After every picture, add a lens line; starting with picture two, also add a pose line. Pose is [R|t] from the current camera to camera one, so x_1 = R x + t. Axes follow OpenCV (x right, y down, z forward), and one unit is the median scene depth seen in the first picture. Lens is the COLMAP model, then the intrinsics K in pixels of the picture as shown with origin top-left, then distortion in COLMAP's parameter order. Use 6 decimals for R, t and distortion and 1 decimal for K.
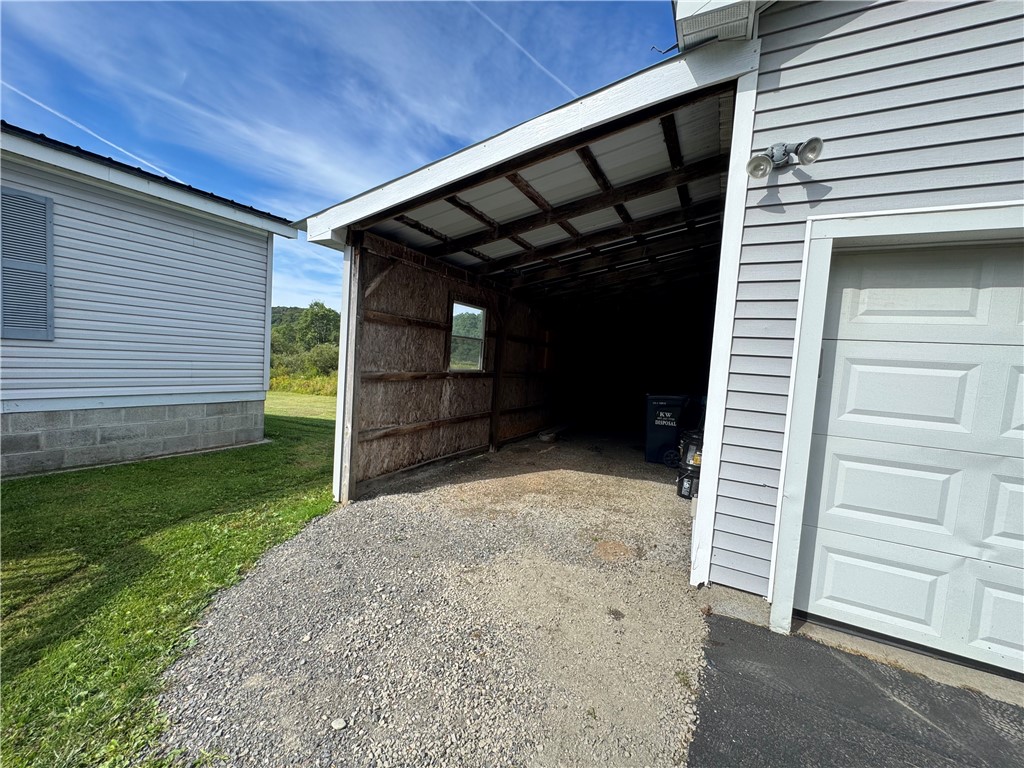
lens RADIAL K [[409.9, 0, 512.0], [0, 409.9, 384.0], [0, 0, 1]] dist [-0.002069, -0.000172]
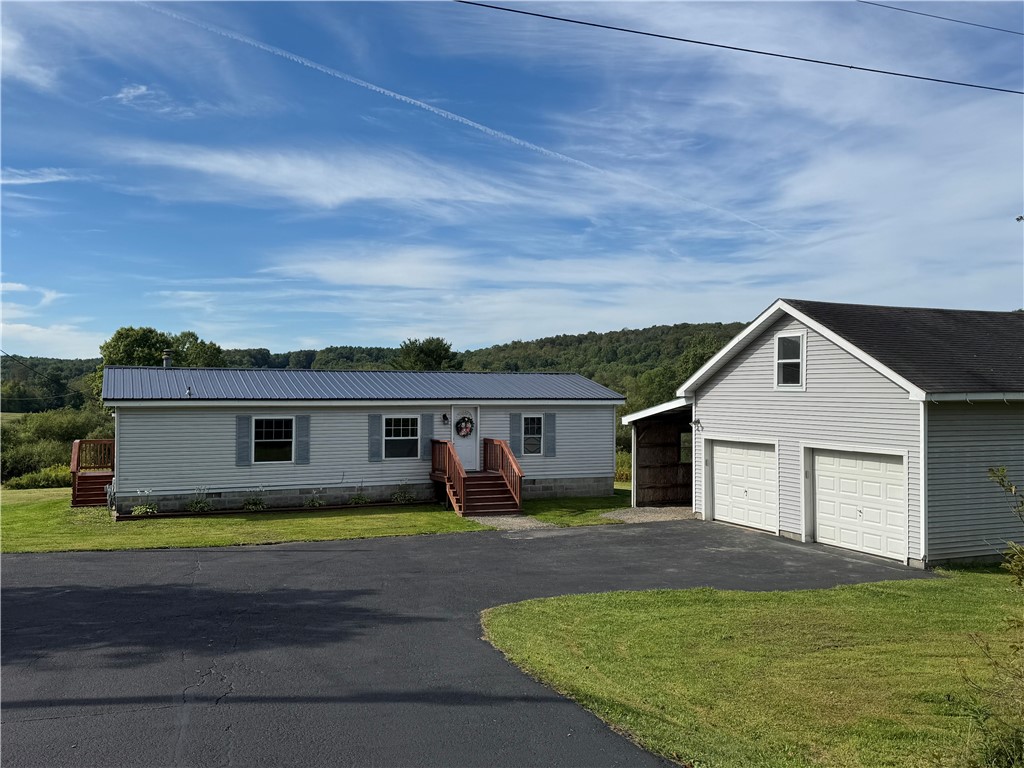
lens RADIAL K [[952.7, 0, 496.1], [0, 952.7, 384.4], [0, 0, 1]] dist [0.113548, -0.195723]
pose [[0.773411, -0.070281, -0.629997, 2.806554], [0.008720, 0.994920, -0.100286, 0.066836], [0.633845, 0.072069, 0.770095, -4.376764]]
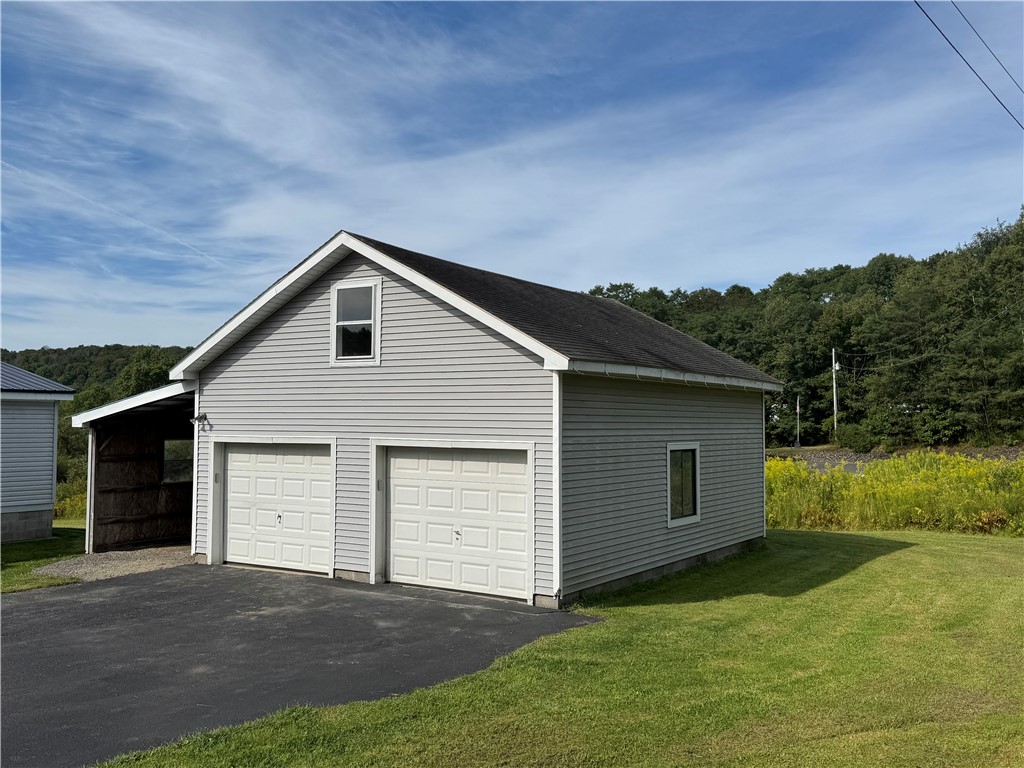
lens RADIAL K [[946.5, 0, 542.7], [0, 946.5, 370.9], [0, 0, 1]] dist [0.093470, -0.185485]
pose [[0.995626, -0.067143, -0.064969, 1.805426], [0.058833, 0.990747, -0.122308, 0.087799], [0.072580, 0.117951, 0.990363, -3.000968]]
